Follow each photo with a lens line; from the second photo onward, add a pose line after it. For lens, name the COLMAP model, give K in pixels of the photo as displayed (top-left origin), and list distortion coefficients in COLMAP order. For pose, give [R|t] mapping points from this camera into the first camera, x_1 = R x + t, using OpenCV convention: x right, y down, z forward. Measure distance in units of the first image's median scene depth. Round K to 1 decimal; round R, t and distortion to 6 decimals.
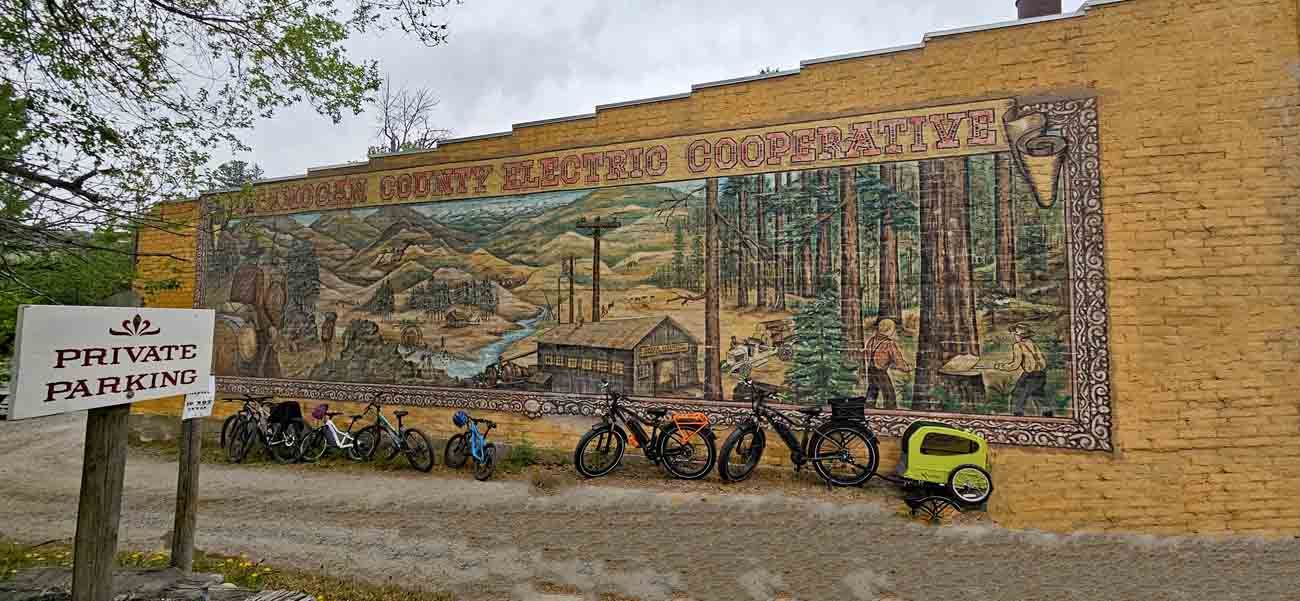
lens RADIAL K [[531.6, 0, 650.0], [0, 531.6, 300.5], [0, 0, 1]] dist [-0.002987, -0.000277]
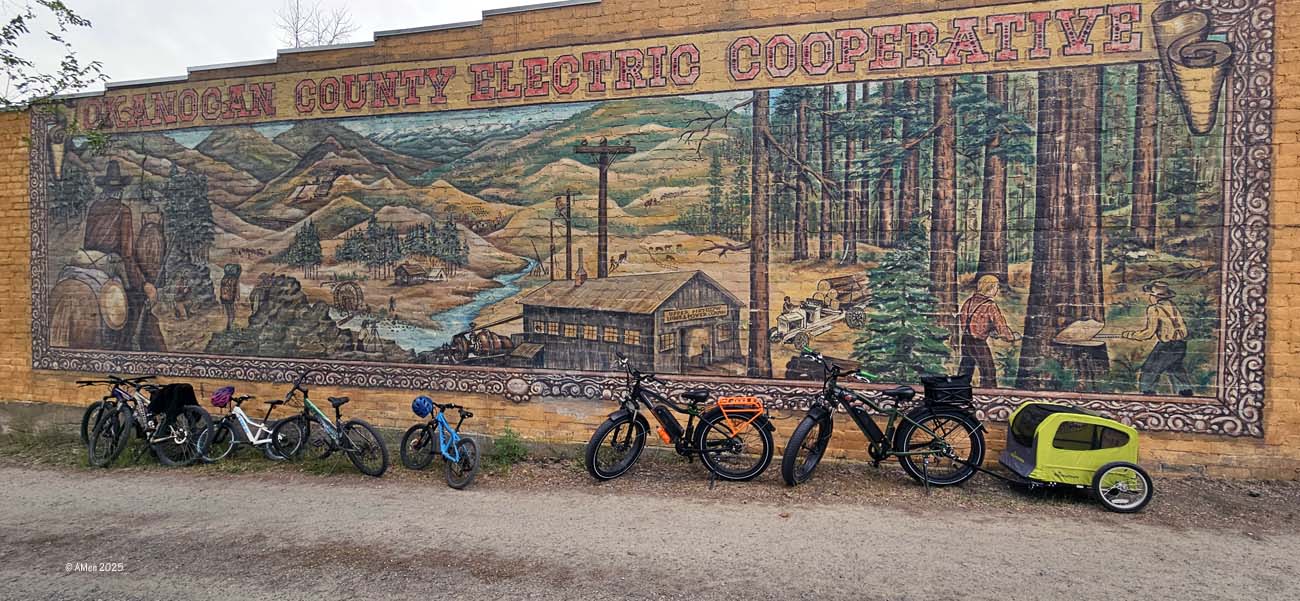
lens RADIAL K [[531.6, 0, 650.0], [0, 531.6, 300.5], [0, 0, 1]] dist [-0.002987, -0.000277]
pose [[0.993531, -0.001650, 0.113547, -0.131257], [-0.007430, 0.996807, 0.079501, 0.011838], [-0.113316, -0.079830, 0.990347, 0.247189]]
